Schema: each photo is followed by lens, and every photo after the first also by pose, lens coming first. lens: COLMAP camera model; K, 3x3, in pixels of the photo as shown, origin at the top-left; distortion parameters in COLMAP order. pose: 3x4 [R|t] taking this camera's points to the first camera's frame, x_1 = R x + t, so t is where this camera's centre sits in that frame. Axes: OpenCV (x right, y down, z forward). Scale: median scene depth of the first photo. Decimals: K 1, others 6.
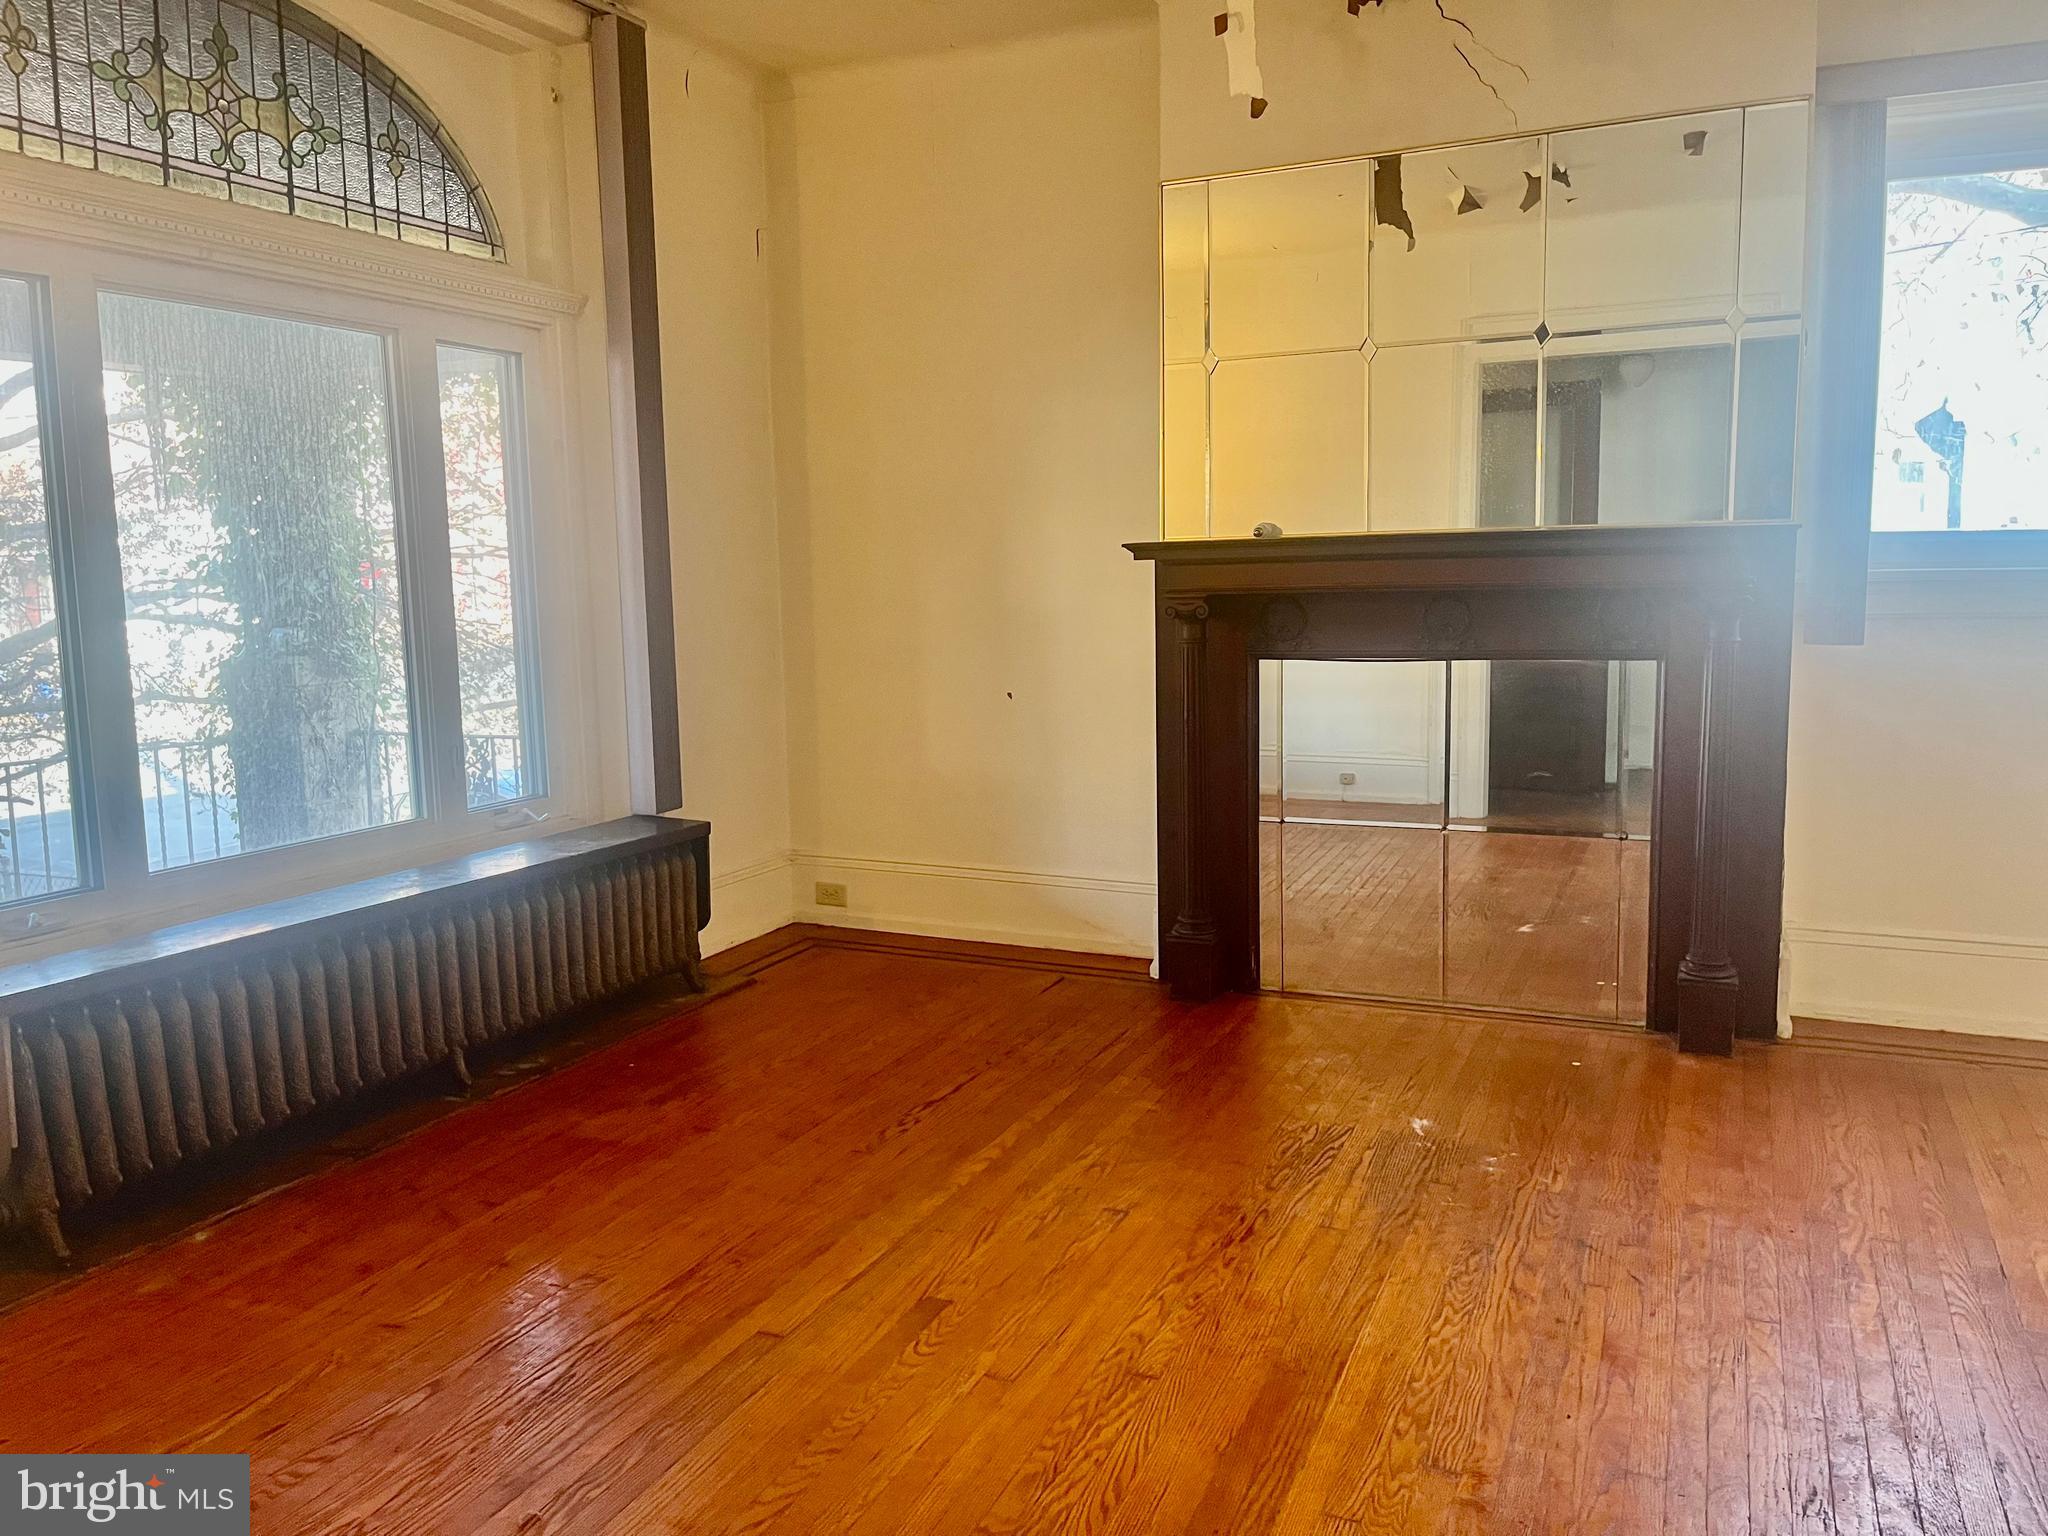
lens RADIAL K [[1541.4, 0, 1024.0], [0, 1541.4, 768.0], [0, 0, 1]] dist [-0.001031, -0.001968]
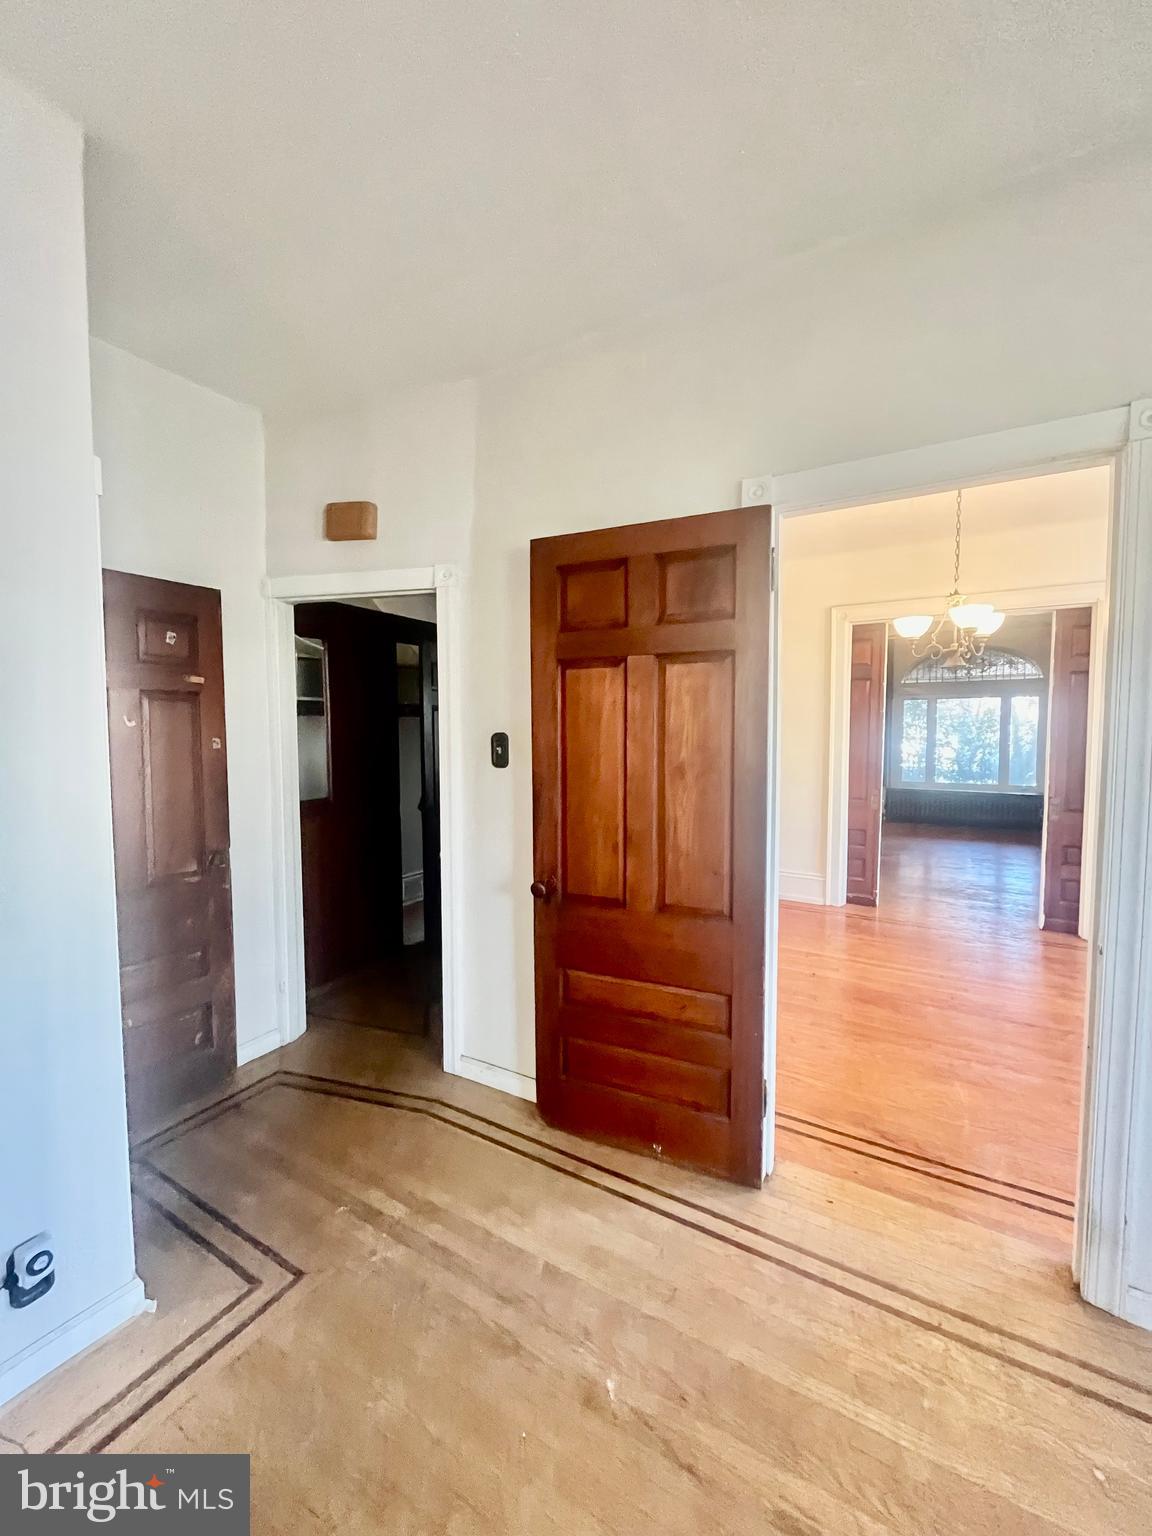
lens RADIAL K [[625.4, 0, 574.2], [0, 625.4, 765.0], [0, 0, 1]] dist [-0.004083, -0.000379]
pose [[-0.104020, 0.078949, -0.991437, 2.180740], [-0.127631, 0.987543, 0.092030, -0.054954], [0.986352, 0.136111, -0.092648, -0.304388]]
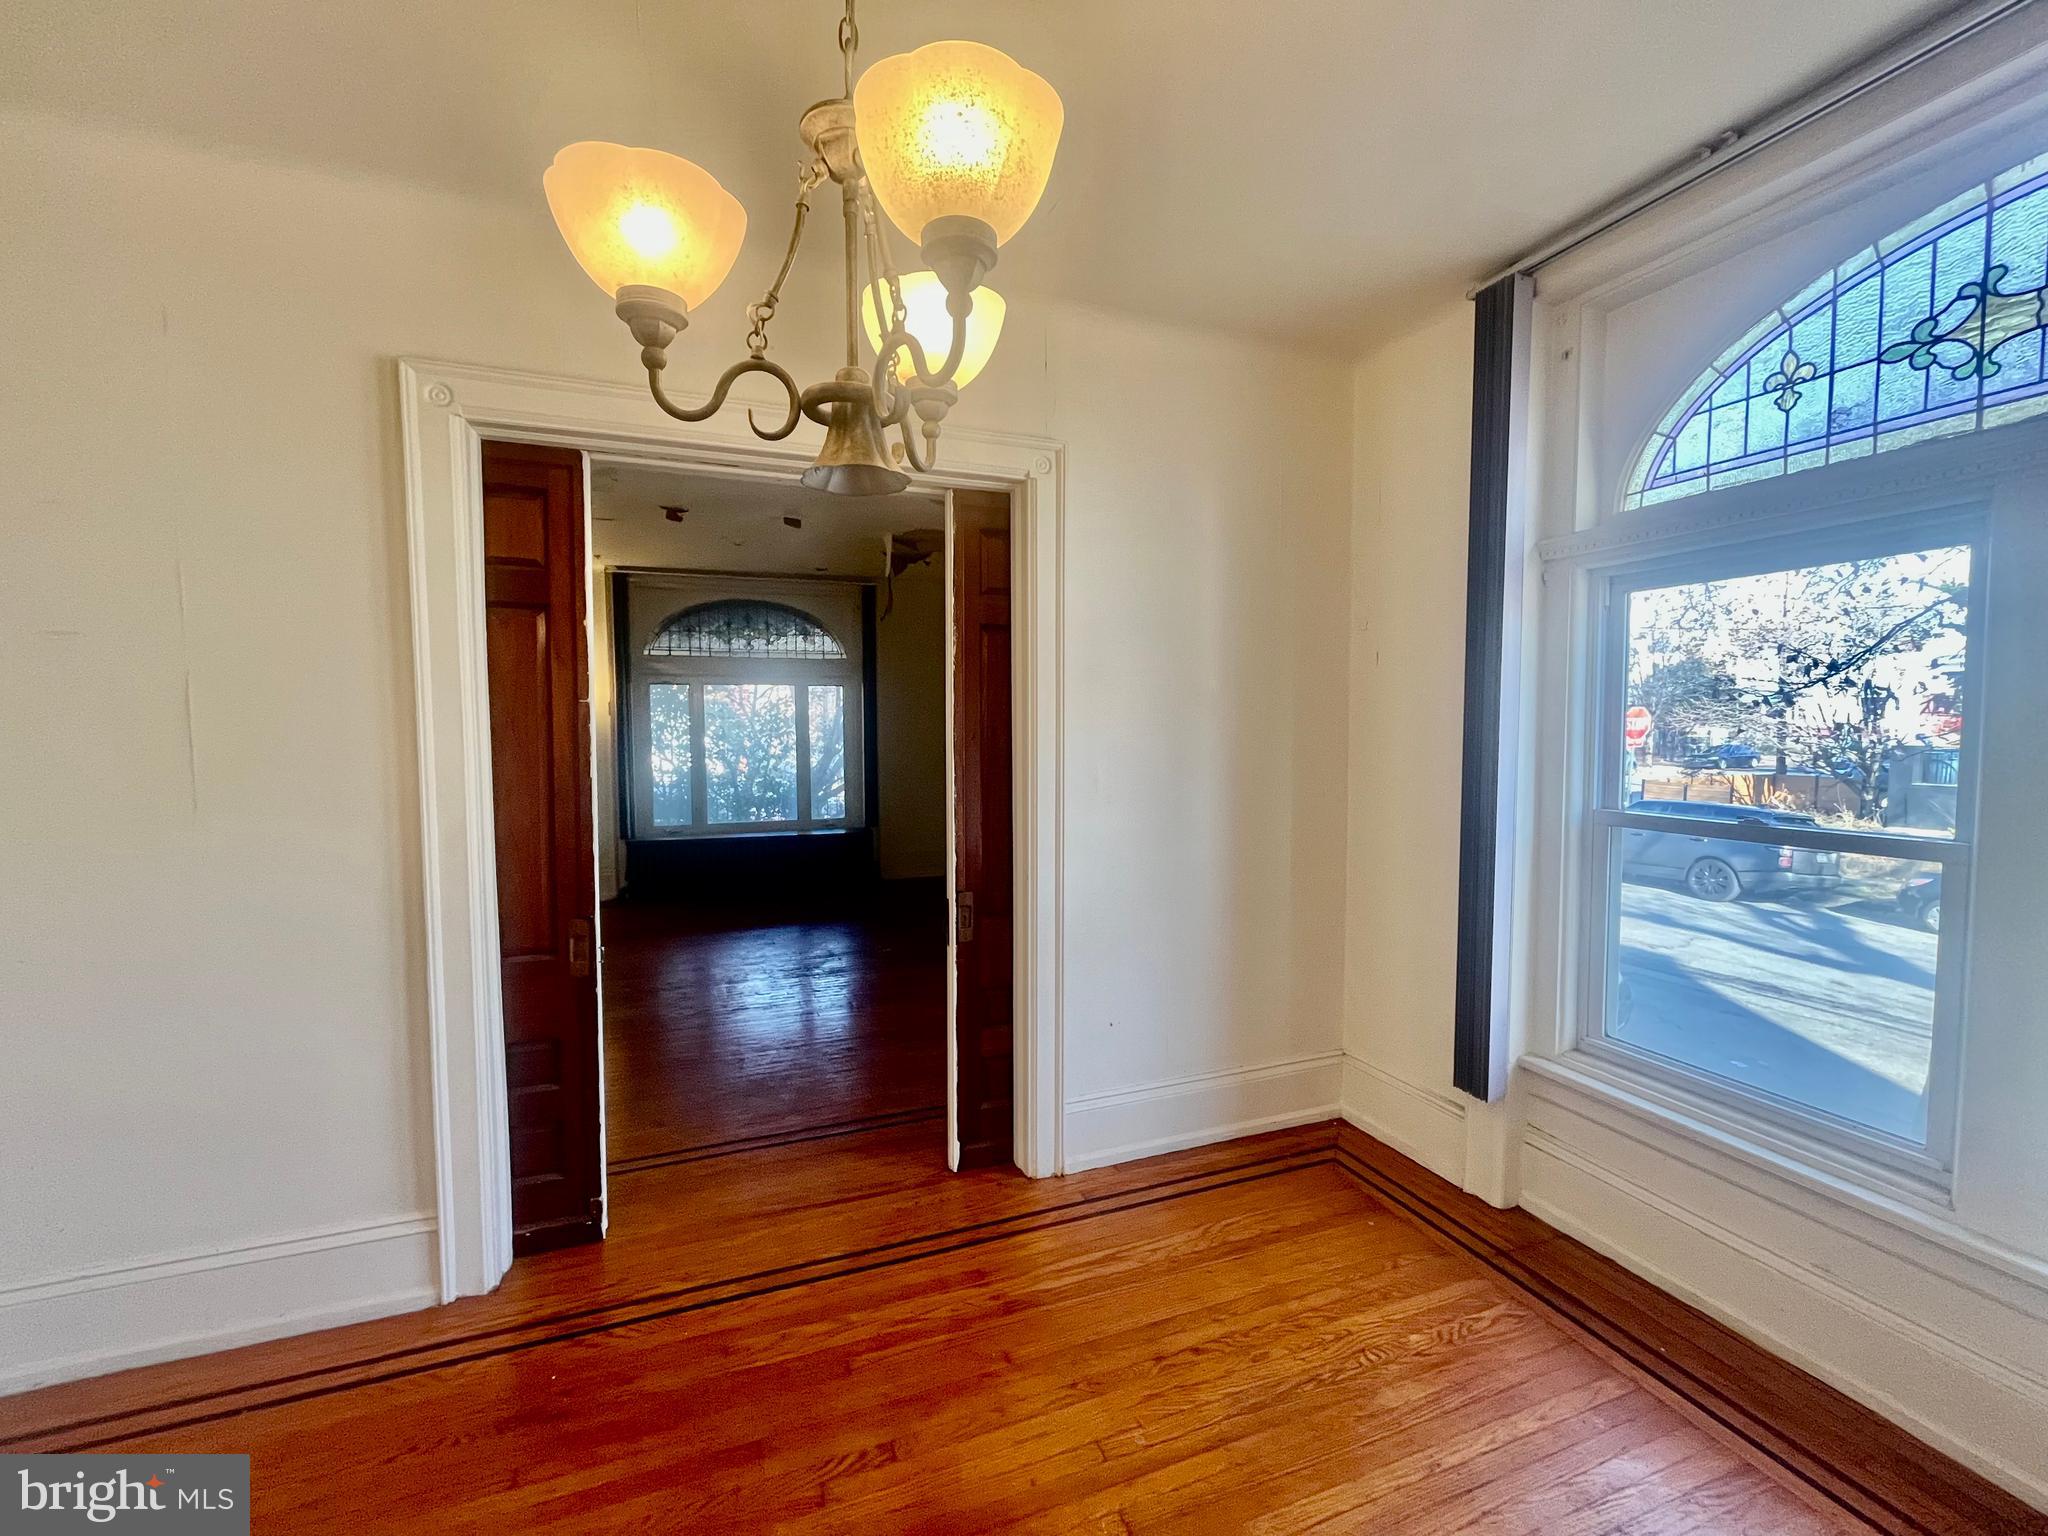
lens RADIAL K [[825.2, 0, 1016.0], [0, 825.2, 767.6], [0, 0, 1]] dist [-0.001964, -0.000466]
pose [[0.712654, 0.053867, -0.699444, 1.439405], [-0.103662, 0.994188, -0.029054, -0.094904], [0.693814, 0.093212, 0.714096, -0.005660]]
